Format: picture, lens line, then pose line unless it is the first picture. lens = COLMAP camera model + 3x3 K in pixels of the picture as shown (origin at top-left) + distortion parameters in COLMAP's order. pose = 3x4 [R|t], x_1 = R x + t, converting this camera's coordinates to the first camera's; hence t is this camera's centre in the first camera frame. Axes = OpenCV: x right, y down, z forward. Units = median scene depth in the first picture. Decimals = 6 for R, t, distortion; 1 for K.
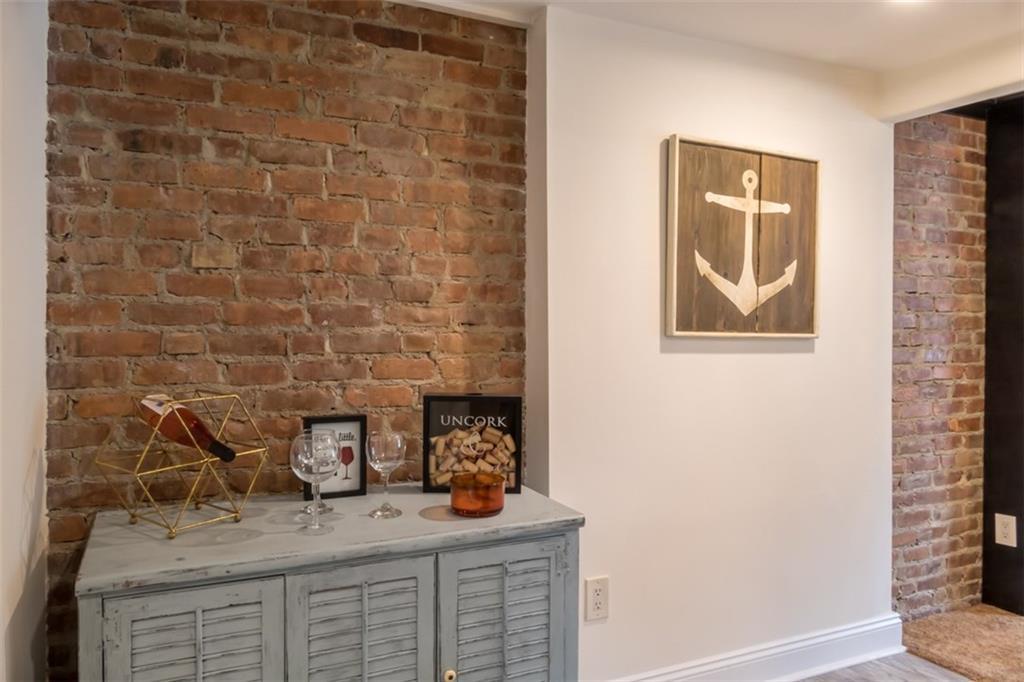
lens RADIAL K [[739.2, 0, 508.0], [0, 739.2, 342.3], [0, 0, 1]] dist [-0.025426, -0.002740]
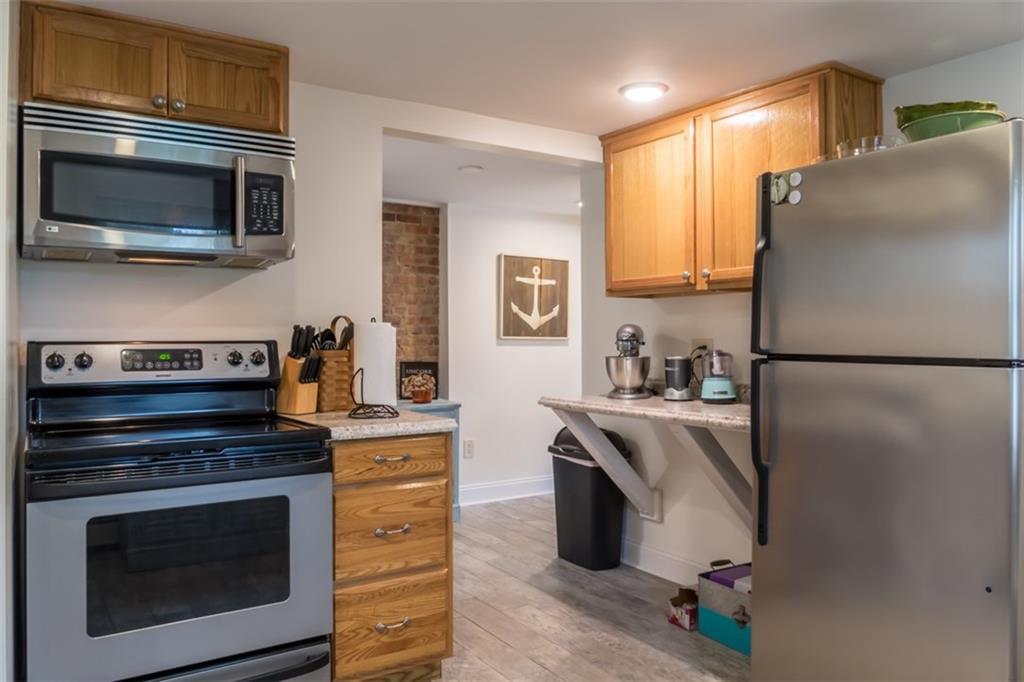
lens RADIAL K [[739.2, 0, 501.3], [0, 739.2, 338.6], [0, 0, 1]] dist [-0.025426, -0.002740]
pose [[0.992591, 0.000926, 0.121498, -0.065684], [-0.000406, 0.999991, -0.004304, 0.002498], [-0.121501, 0.004223, 0.992582, -1.379007]]
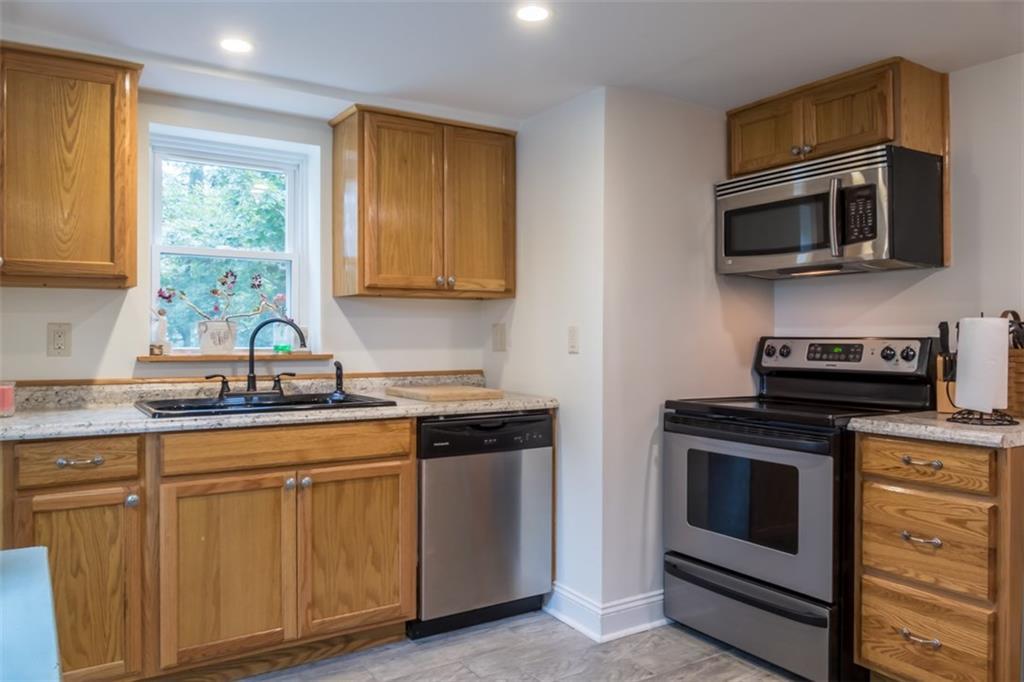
lens RADIAL K [[739.2, 0, 510.5], [0, 739.2, 337.8], [0, 0, 1]] dist [-0.025426, -0.002740]
pose [[0.123545, 0.007491, -0.992311, 1.709740], [-0.007948, 0.999947, 0.006559, -0.004425], [0.992307, 0.007077, 0.123598, -0.588663]]
